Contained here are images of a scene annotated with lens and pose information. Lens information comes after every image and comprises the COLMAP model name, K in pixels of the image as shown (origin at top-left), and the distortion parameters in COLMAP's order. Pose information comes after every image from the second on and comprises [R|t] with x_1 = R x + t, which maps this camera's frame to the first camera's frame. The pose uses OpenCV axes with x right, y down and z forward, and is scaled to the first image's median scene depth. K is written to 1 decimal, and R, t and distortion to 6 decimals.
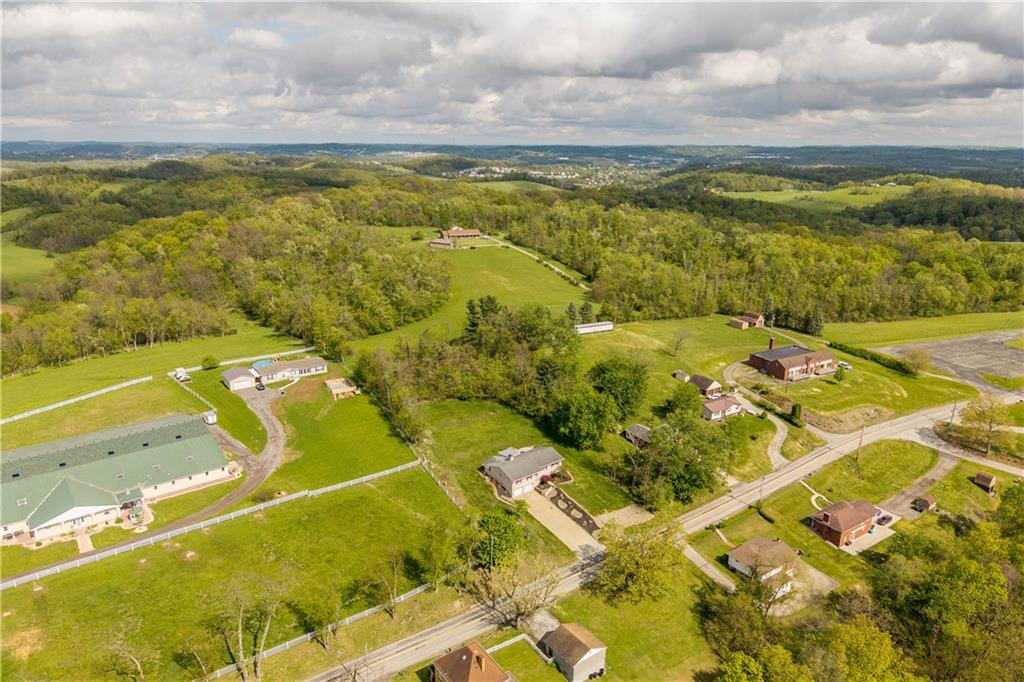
lens RADIAL K [[684.1, 0, 512.0], [0, 684.1, 341.0], [0, 0, 1]] dist [0.014890, -0.004762]
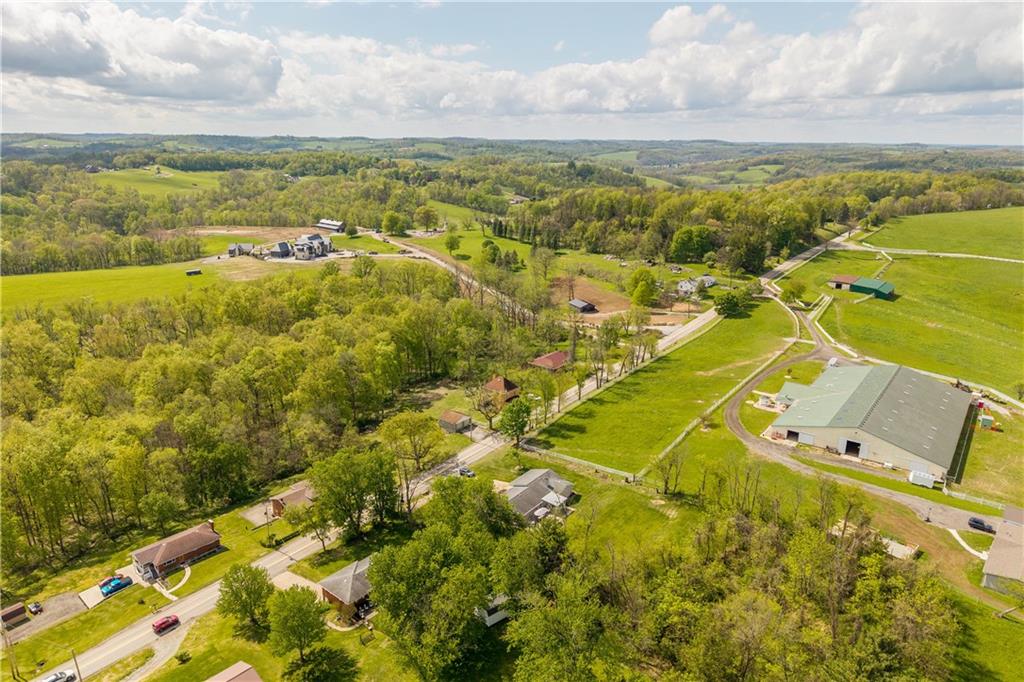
lens RADIAL K [[684.1, 0, 512.0], [0, 684.1, 341.0], [0, 0, 1]] dist [0.014890, -0.004762]
pose [[-0.962679, 0.058663, -0.264211, 0.286436], [-0.096430, 0.837814, 0.537373, -0.500497], [0.252883, 0.542795, -0.800889, 1.730887]]
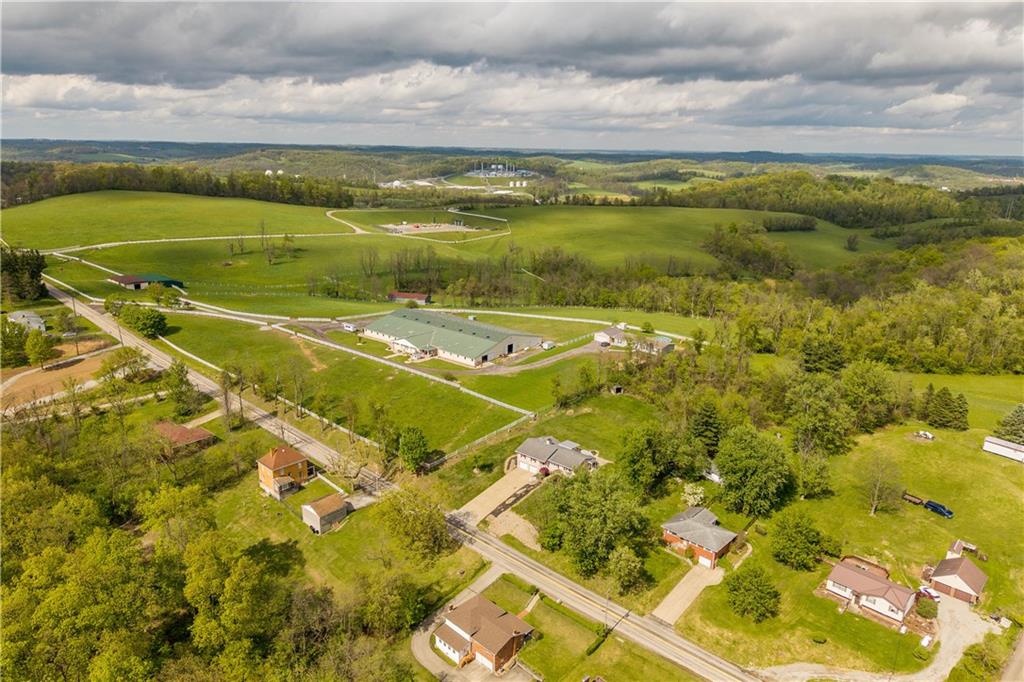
lens RADIAL K [[684.1, 0, 512.0], [0, 684.1, 341.0], [0, 0, 1]] dist [0.014890, -0.004762]
pose [[0.205338, 0.268765, -0.941064, 1.007343], [-0.295910, 0.933599, 0.202066, -0.182407], [0.932885, 0.236978, 0.271233, 0.669356]]
